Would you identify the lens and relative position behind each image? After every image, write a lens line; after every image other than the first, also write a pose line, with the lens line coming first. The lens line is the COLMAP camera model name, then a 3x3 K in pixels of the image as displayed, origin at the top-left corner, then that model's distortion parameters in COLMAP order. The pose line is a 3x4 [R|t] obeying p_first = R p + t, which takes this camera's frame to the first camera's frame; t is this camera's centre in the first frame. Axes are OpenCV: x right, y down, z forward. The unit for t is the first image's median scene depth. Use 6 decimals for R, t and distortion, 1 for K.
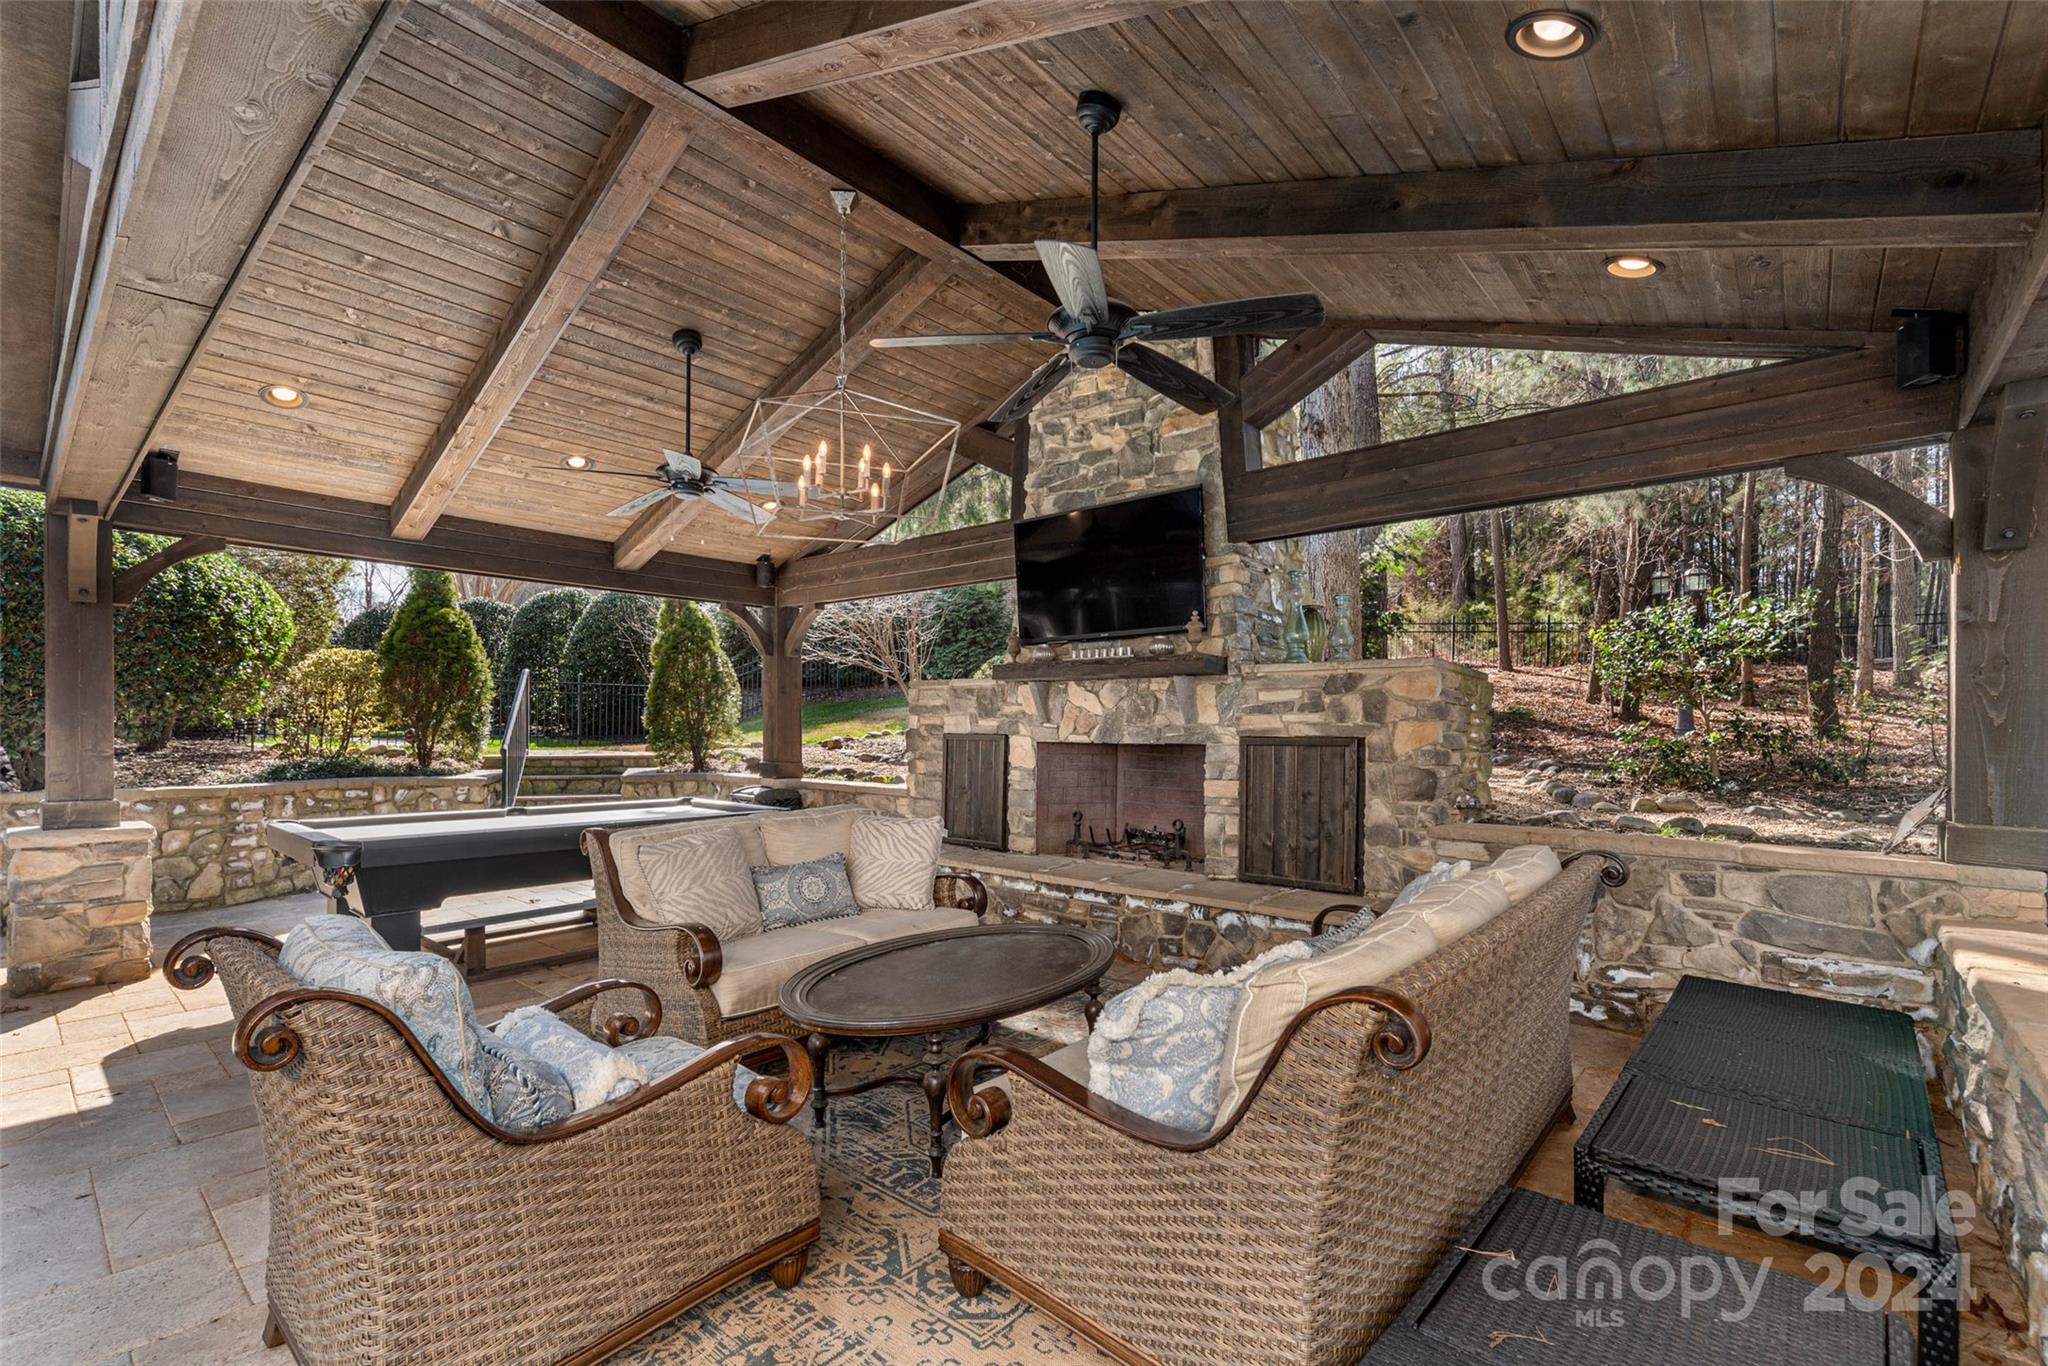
lens RADIAL K [[906.6, 0, 1025.6], [0, 906.6, 688.3], [0, 0, 1]] dist [-0.001215, -0.000045]
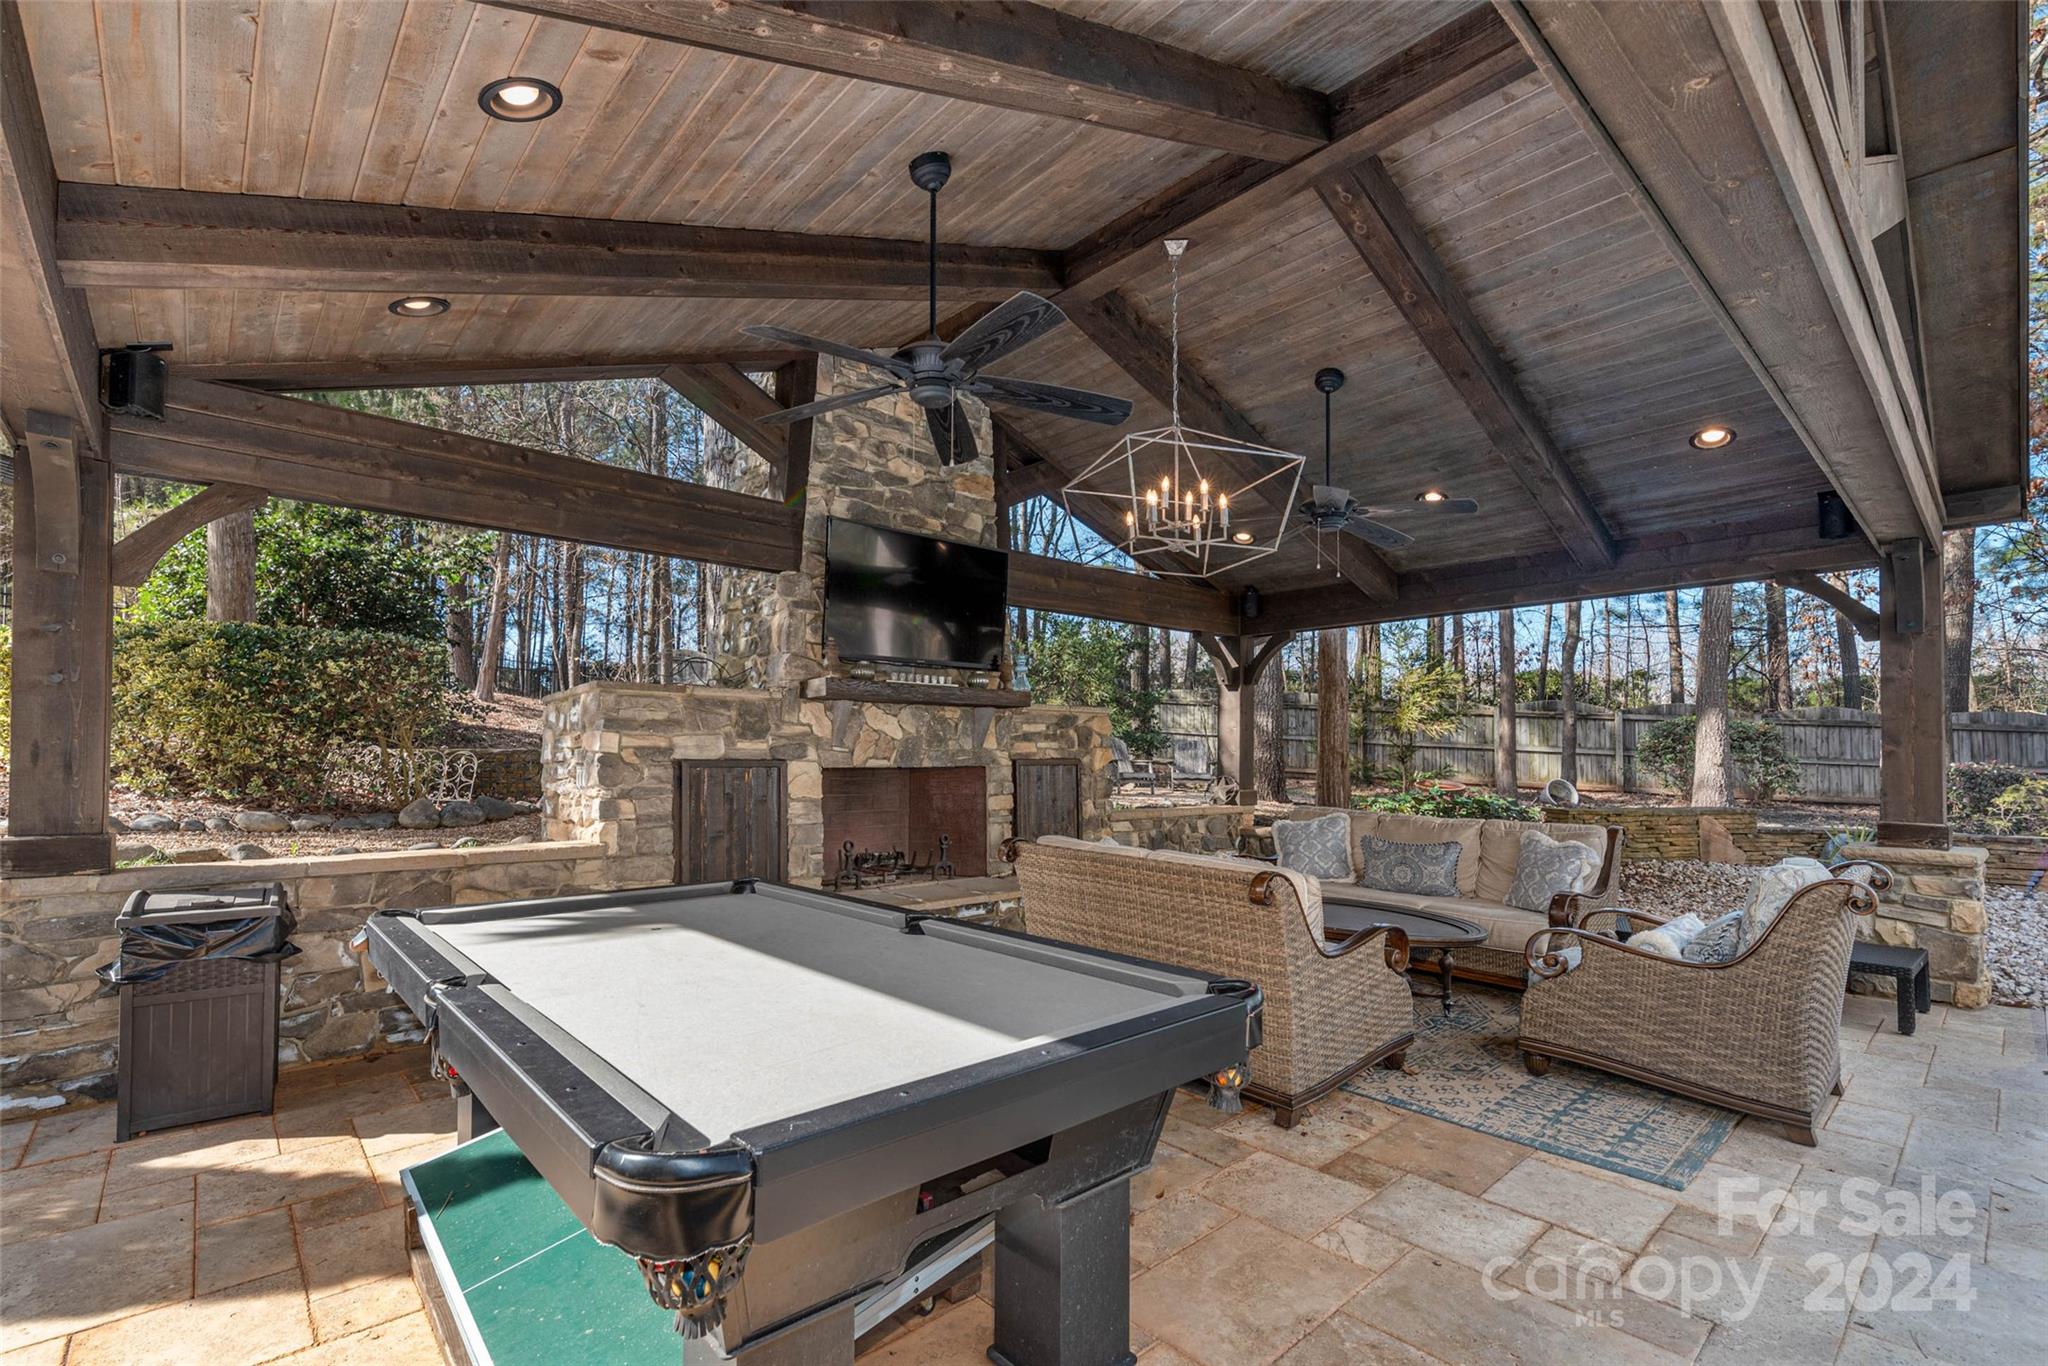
lens RADIAL K [[906.6, 0, 1026.2], [0, 906.6, 690.3], [0, 0, 1]] dist [-0.001215, -0.000045]
pose [[0.120530, 0.070620, 0.990195, -0.899469], [-0.042287, 0.996926, -0.065953, 0.036025], [-0.991809, -0.033923, 0.123146, 0.743051]]
